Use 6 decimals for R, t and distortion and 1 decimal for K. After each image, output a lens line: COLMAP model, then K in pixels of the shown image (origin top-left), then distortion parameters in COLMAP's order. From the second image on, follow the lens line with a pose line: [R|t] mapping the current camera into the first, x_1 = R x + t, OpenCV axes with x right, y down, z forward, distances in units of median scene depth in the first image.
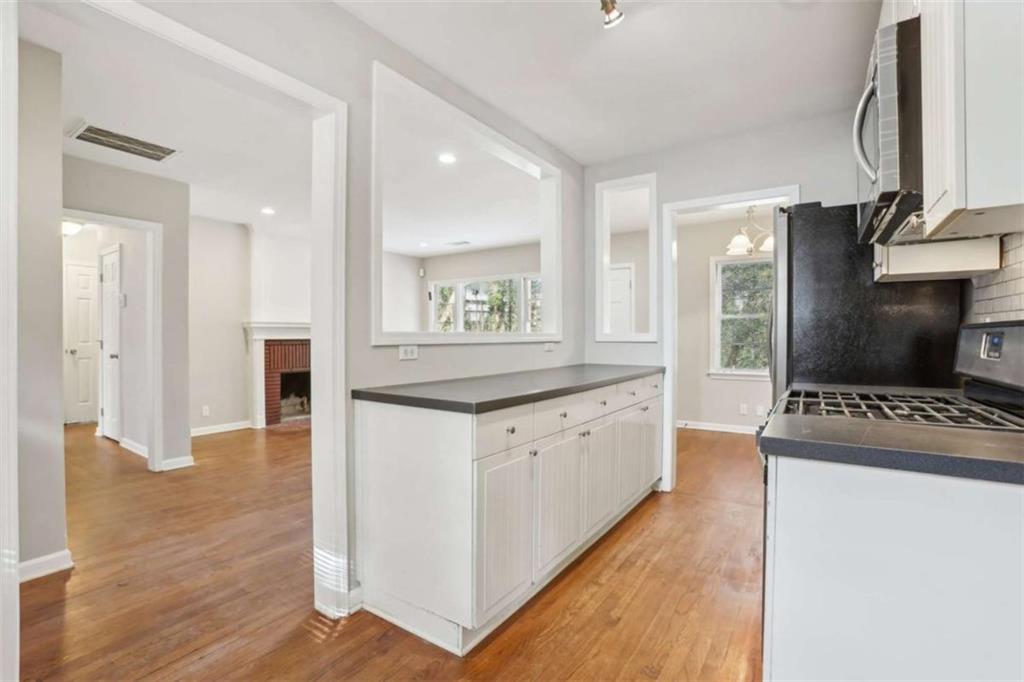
lens RADIAL K [[463.1, 0, 514.6], [0, 463.1, 336.9], [0, 0, 1]] dist [-0.001997, -0.000286]
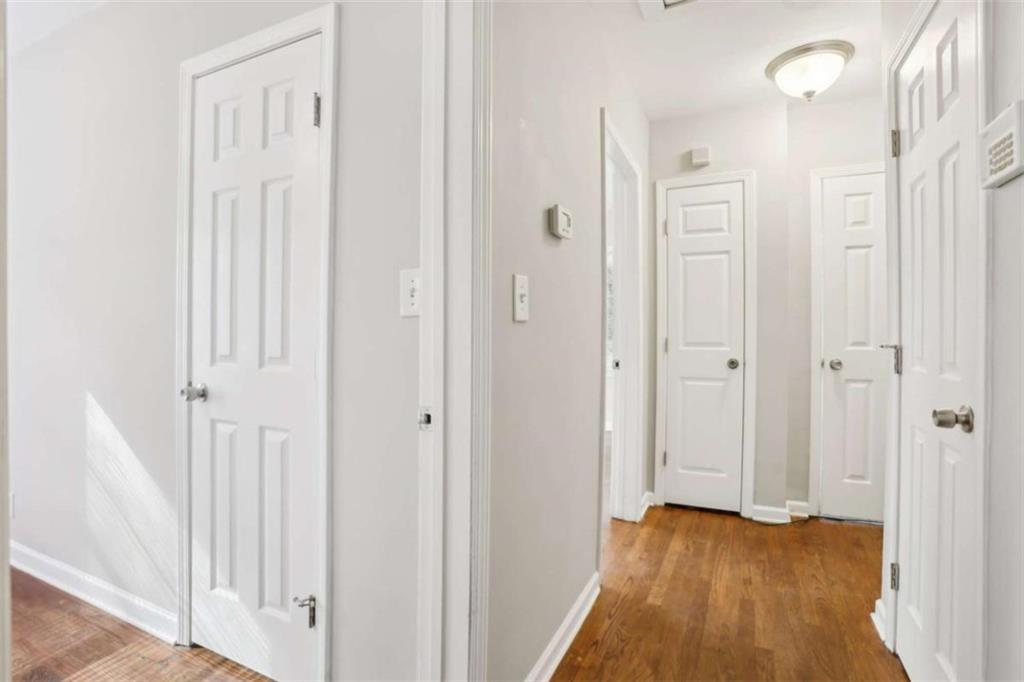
lens RADIAL K [[463.1, 0, 514.6], [0, 463.1, 336.9], [0, 0, 1]] dist [-0.001997, -0.000286]
pose [[0.151006, 0.002654, -0.988529, -0.553206], [-0.005379, 0.999984, 0.001863, 0.005297], [0.988518, 0.005036, 0.151018, 0.619692]]
